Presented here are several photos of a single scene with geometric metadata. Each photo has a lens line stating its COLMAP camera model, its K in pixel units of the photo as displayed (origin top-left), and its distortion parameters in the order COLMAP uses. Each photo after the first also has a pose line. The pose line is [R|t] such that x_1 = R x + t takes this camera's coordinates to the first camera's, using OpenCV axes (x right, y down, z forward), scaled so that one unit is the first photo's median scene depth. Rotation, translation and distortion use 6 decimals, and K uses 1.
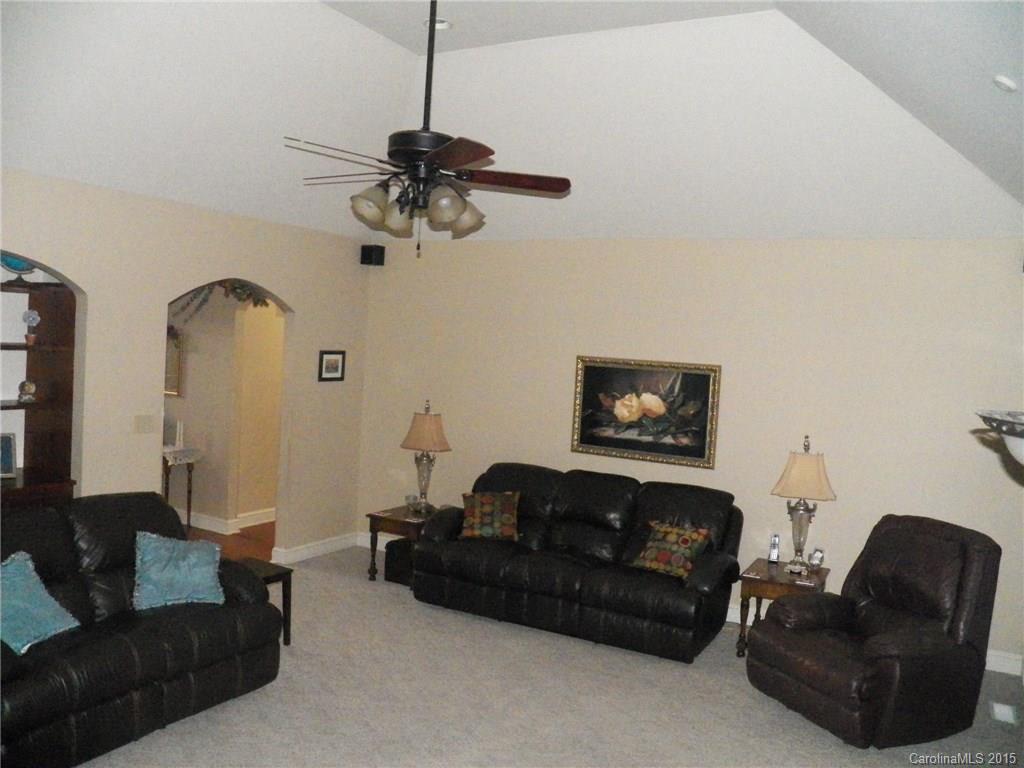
lens RADIAL K [[843.6, 0, 514.3], [0, 843.6, 385.3], [0, 0, 1]] dist [0.052967, 0.000932]
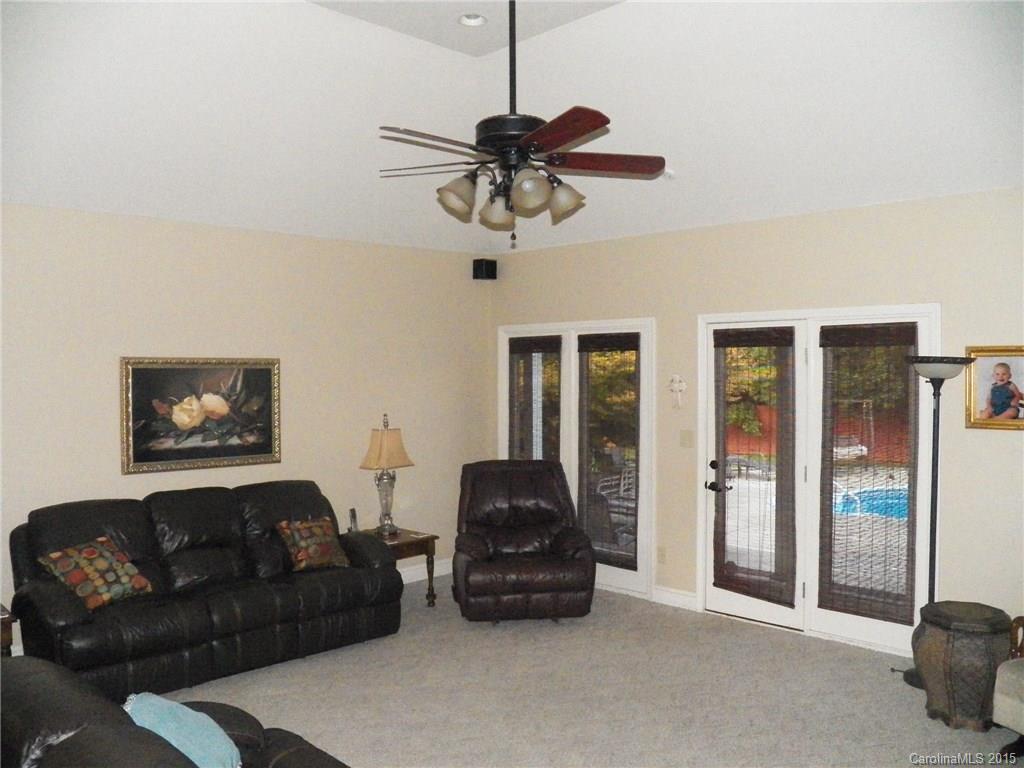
lens RADIAL K [[843.6, 0, 514.1], [0, 843.6, 384.9], [0, 0, 1]] dist [0.052967, 0.000932]
pose [[0.396246, -0.085889, 0.914118, -0.555172], [0.065942, 0.995706, 0.064971, -0.038386], [-0.915773, 0.034534, 0.400208, 0.335195]]
